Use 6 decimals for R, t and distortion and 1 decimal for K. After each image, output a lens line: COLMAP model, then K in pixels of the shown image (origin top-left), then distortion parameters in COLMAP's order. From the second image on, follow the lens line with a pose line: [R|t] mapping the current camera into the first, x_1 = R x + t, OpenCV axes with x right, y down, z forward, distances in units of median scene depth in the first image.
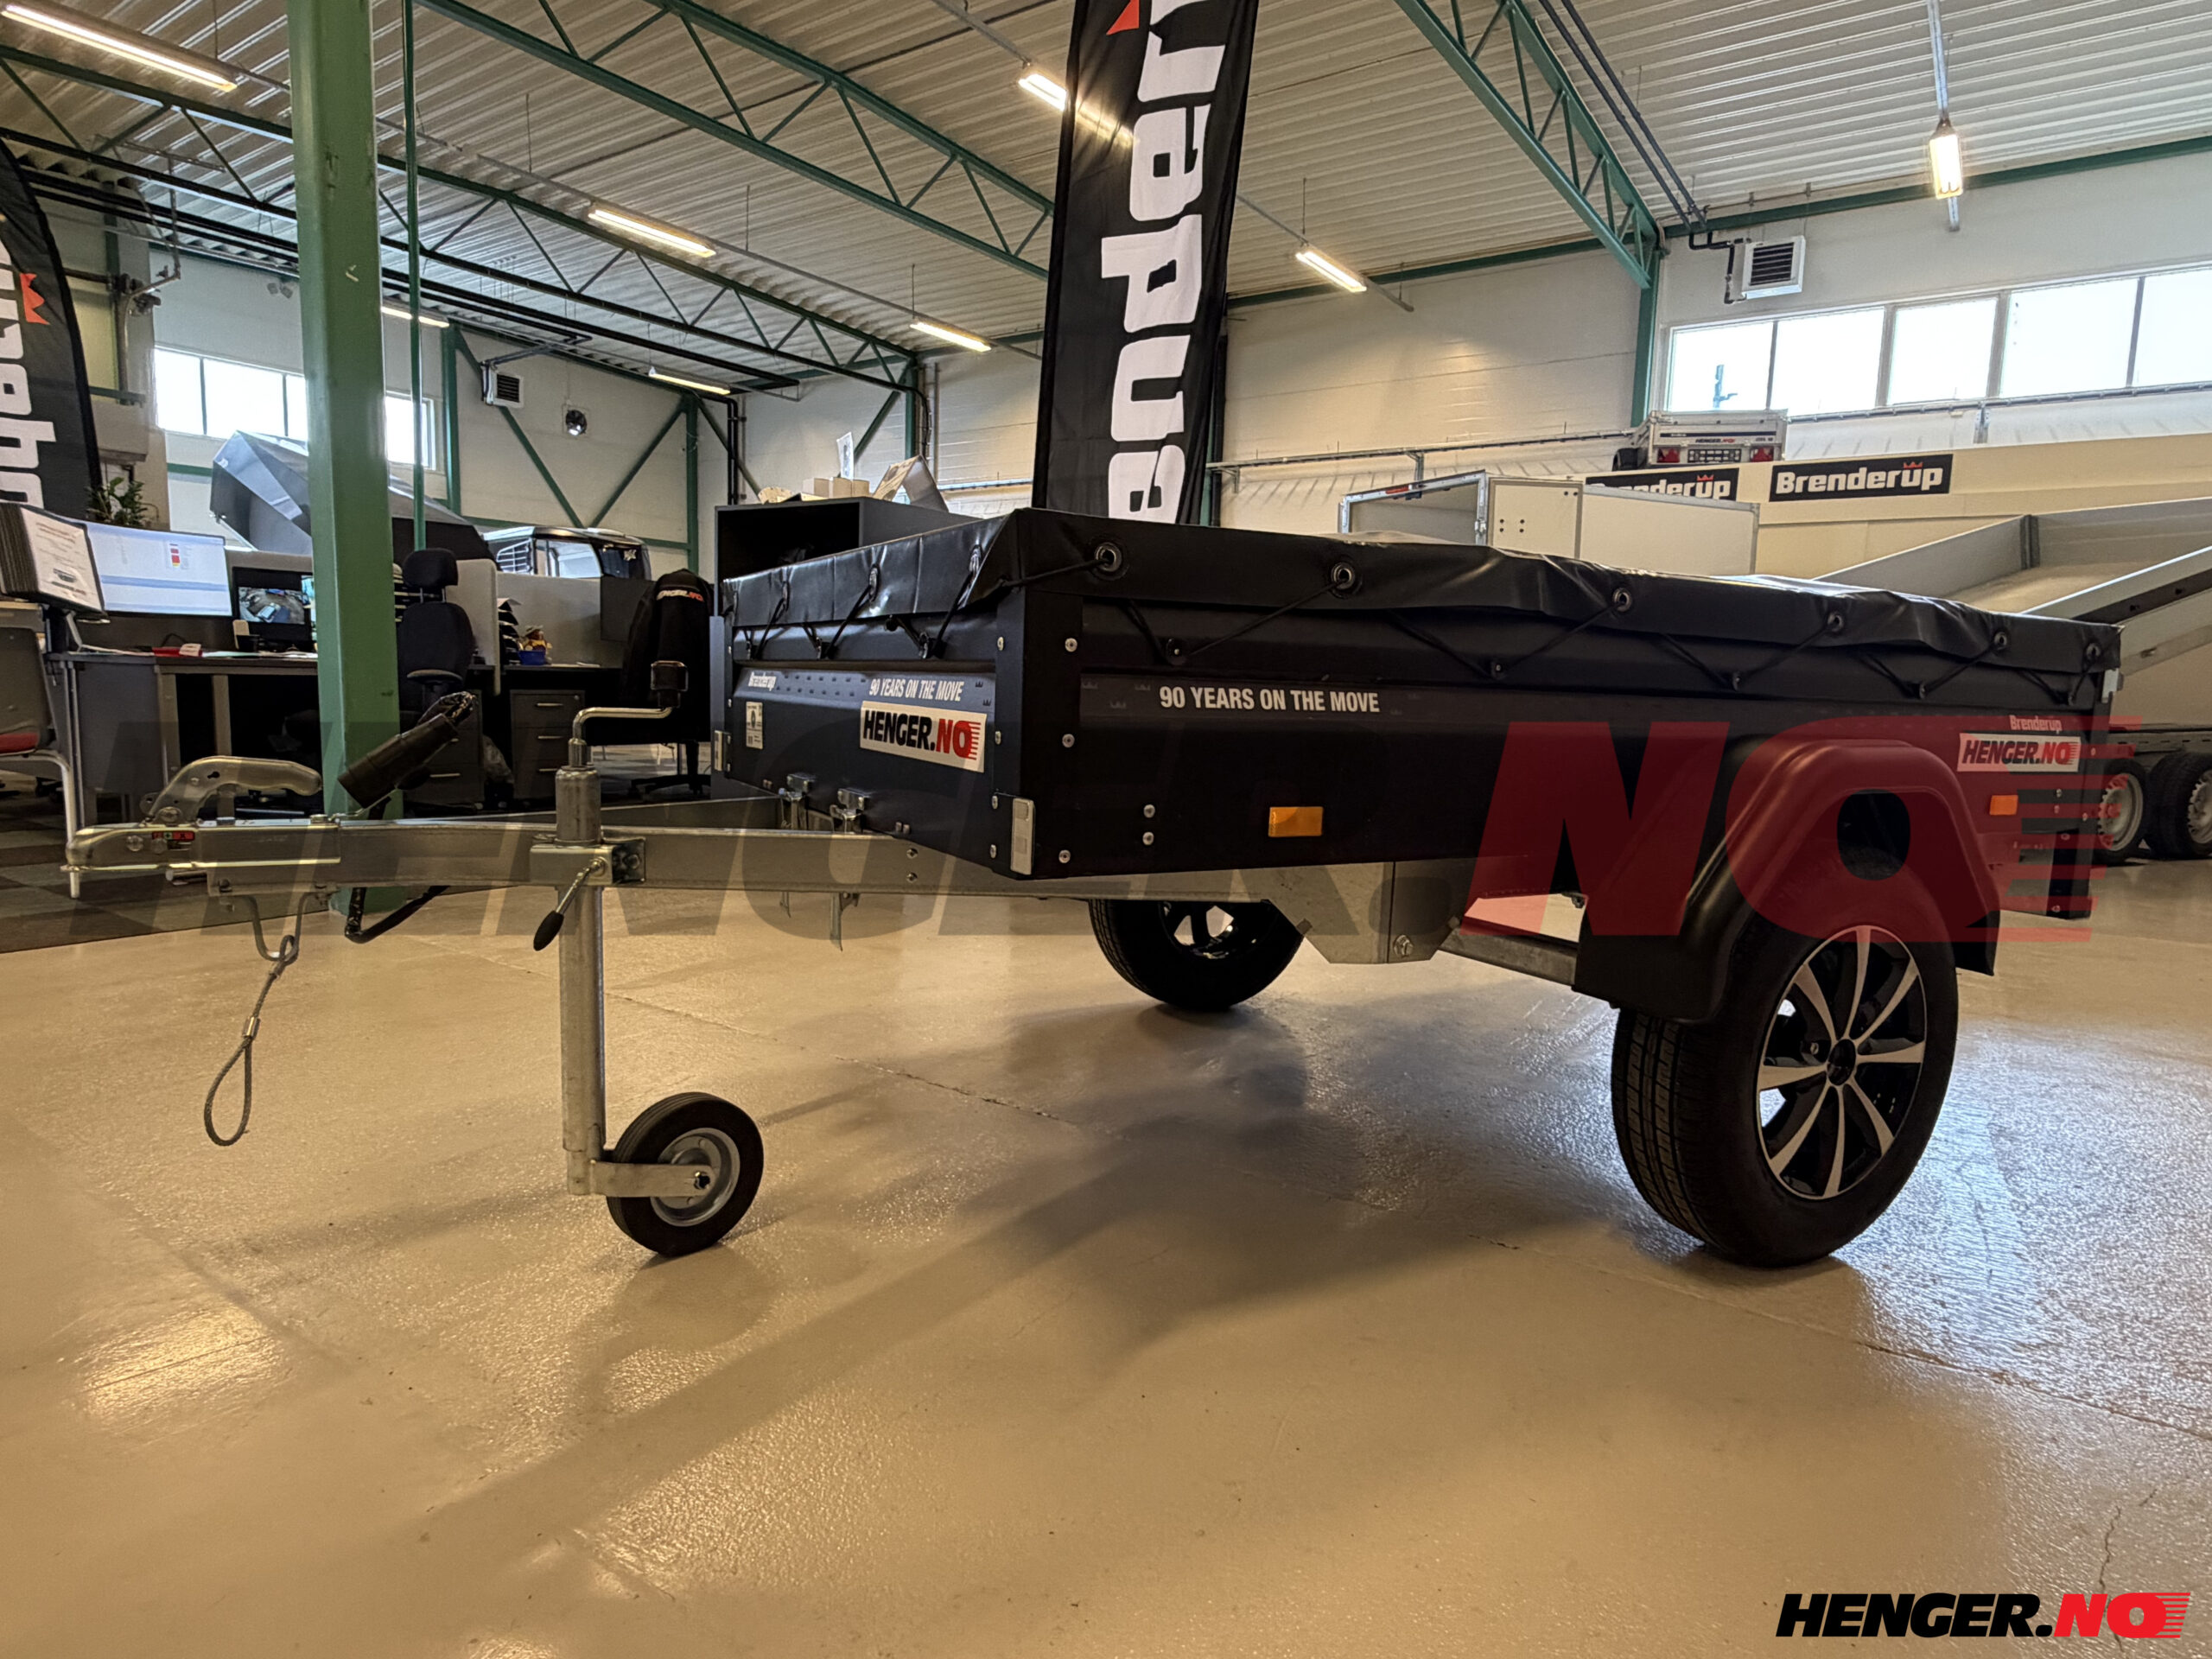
lens RADIAL K [[1263.8, 0, 1093.7], [0, 1263.8, 820.8], [0, 0, 1]] dist [0.001852, 0.000985]
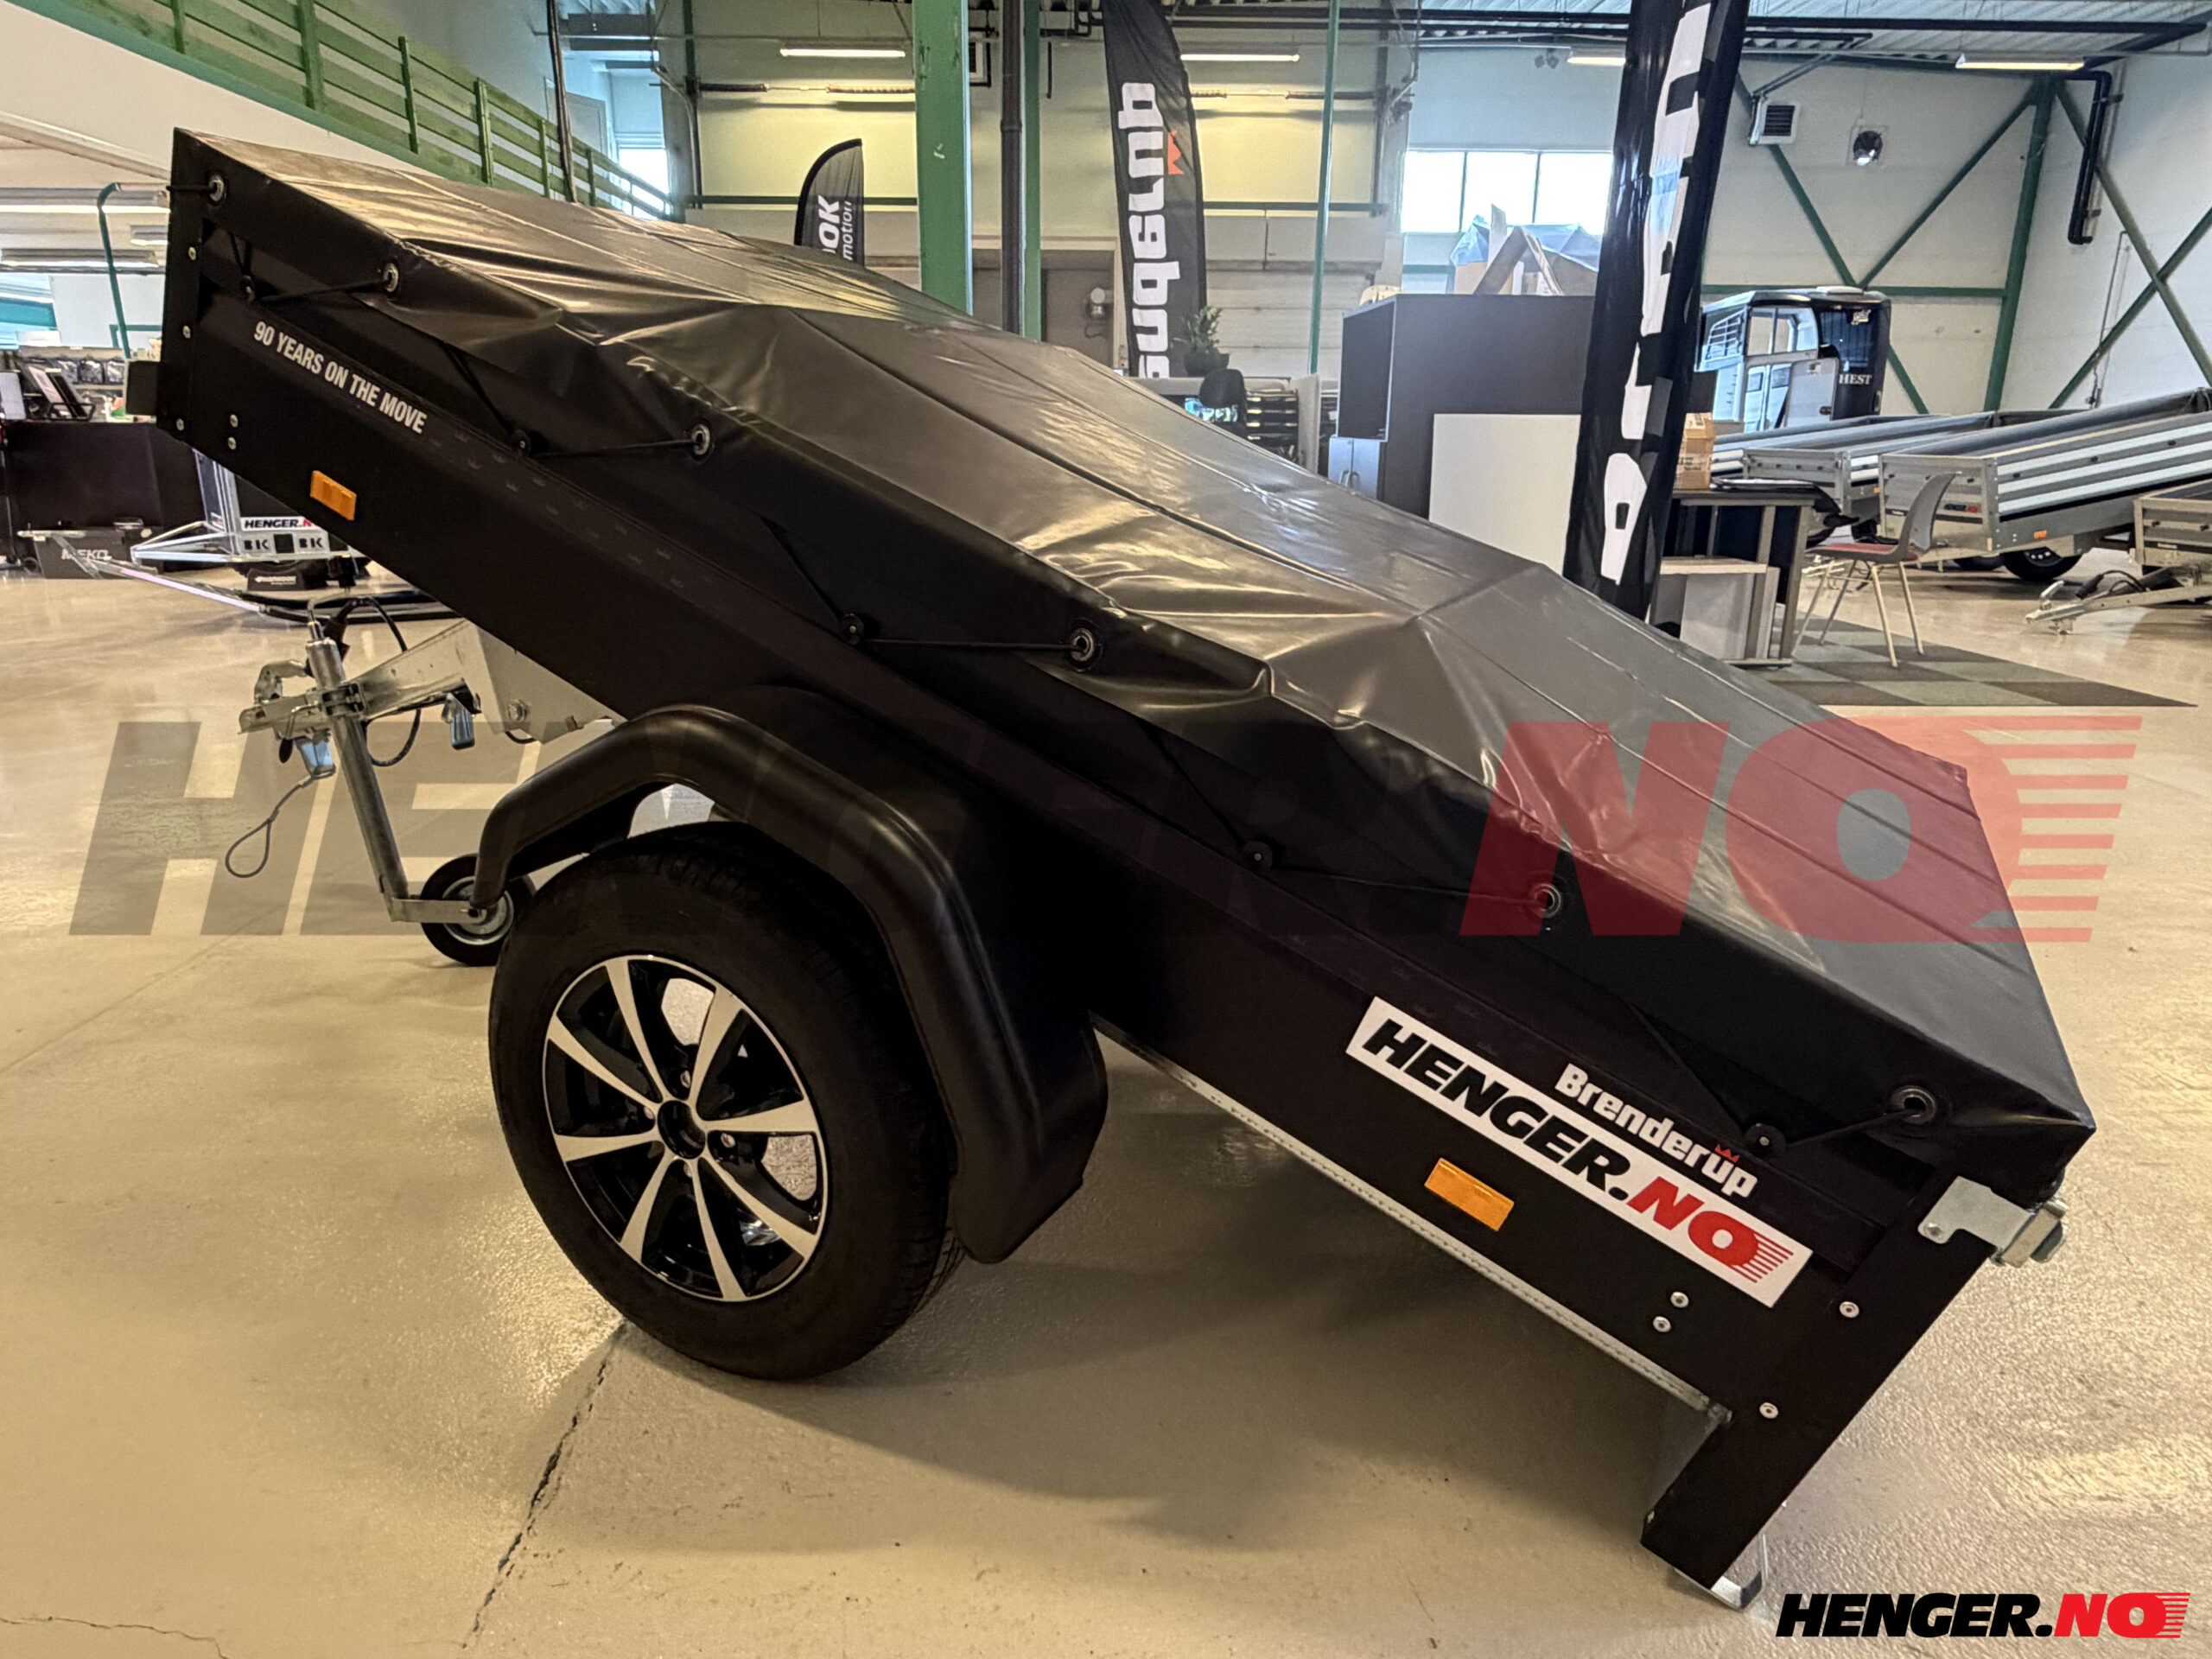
lens RADIAL K [[1404.5, 0, 1099.2], [0, 1404.5, 835.6], [0, 0, 1]] dist [0.000807, 0.000614]
pose [[0.594848, 0.199908, -0.778584, 0.209099], [-0.083636, 0.978718, 0.187394, -0.025659], [0.799475, -0.046354, 0.598908, 0.110065]]
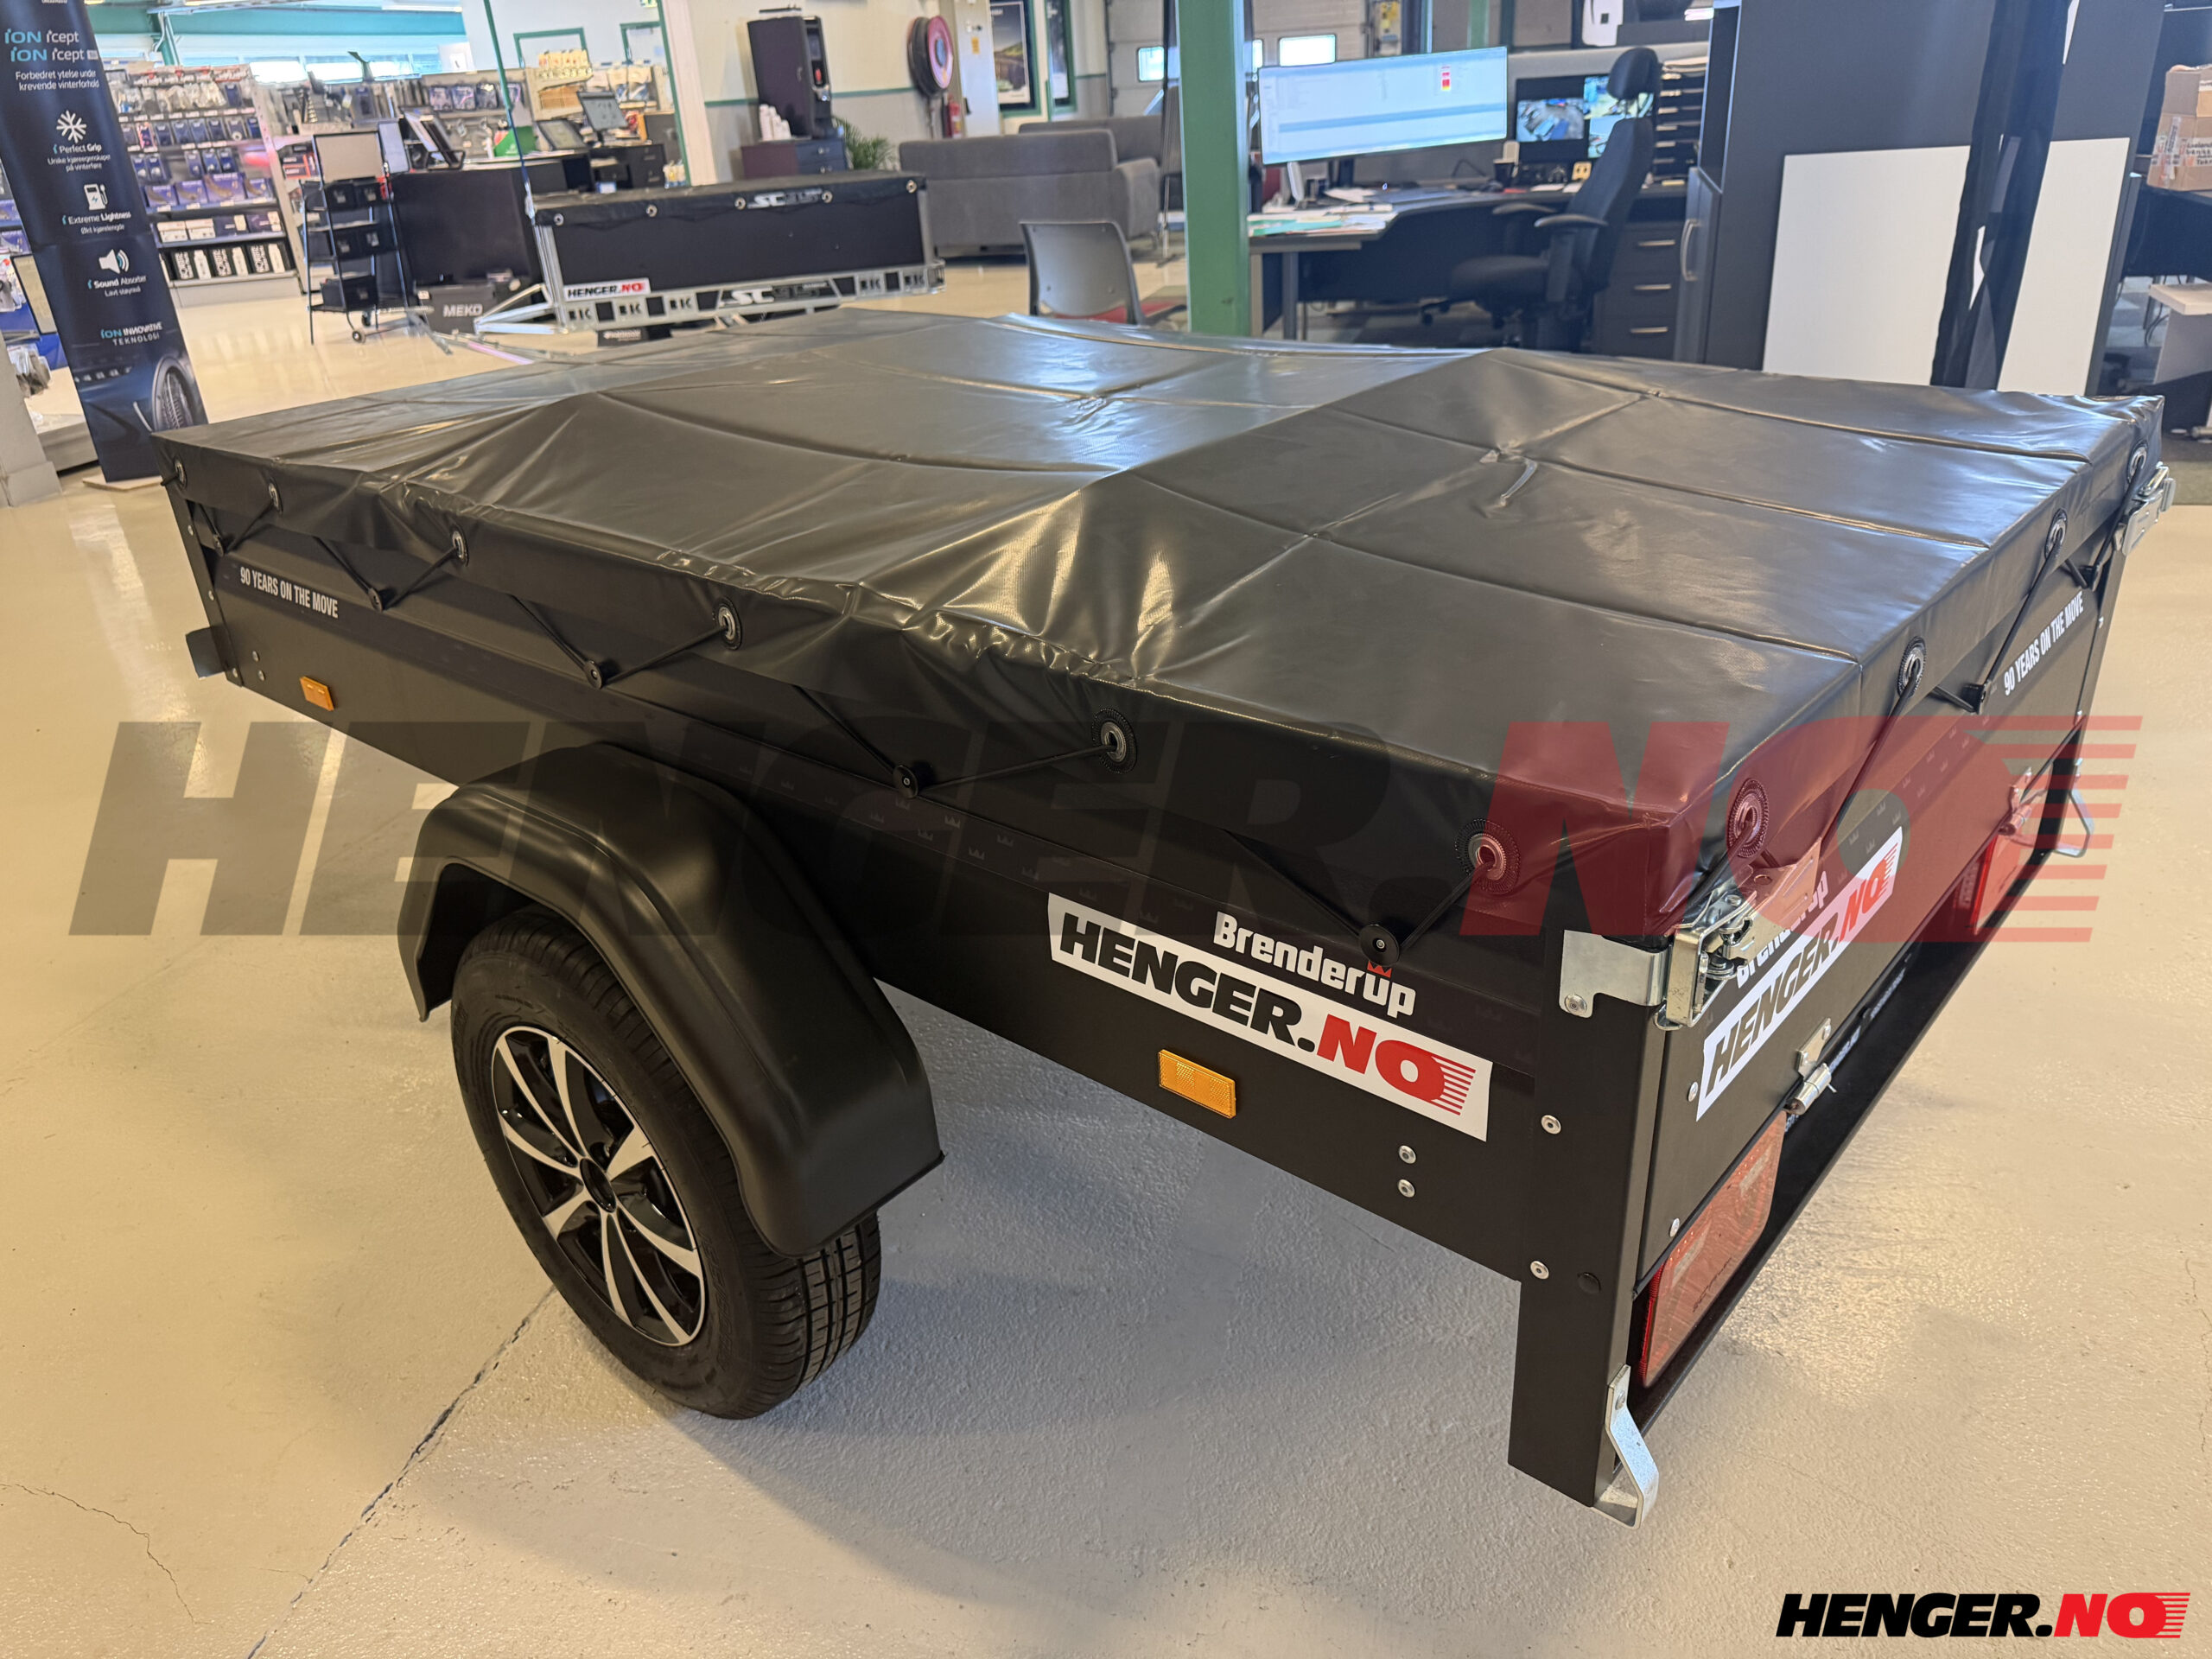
lens RADIAL K [[1551.0, 0, 1100.5], [0, 1551.0, 836.7], [0, 0, 1]] dist [0.000608, -0.002071]
pose [[0.341244, 0.370582, -0.863841, 0.231830], [-0.039026, 0.923798, 0.380887, -0.061156], [0.939164, -0.096264, 0.329703, 0.159199]]
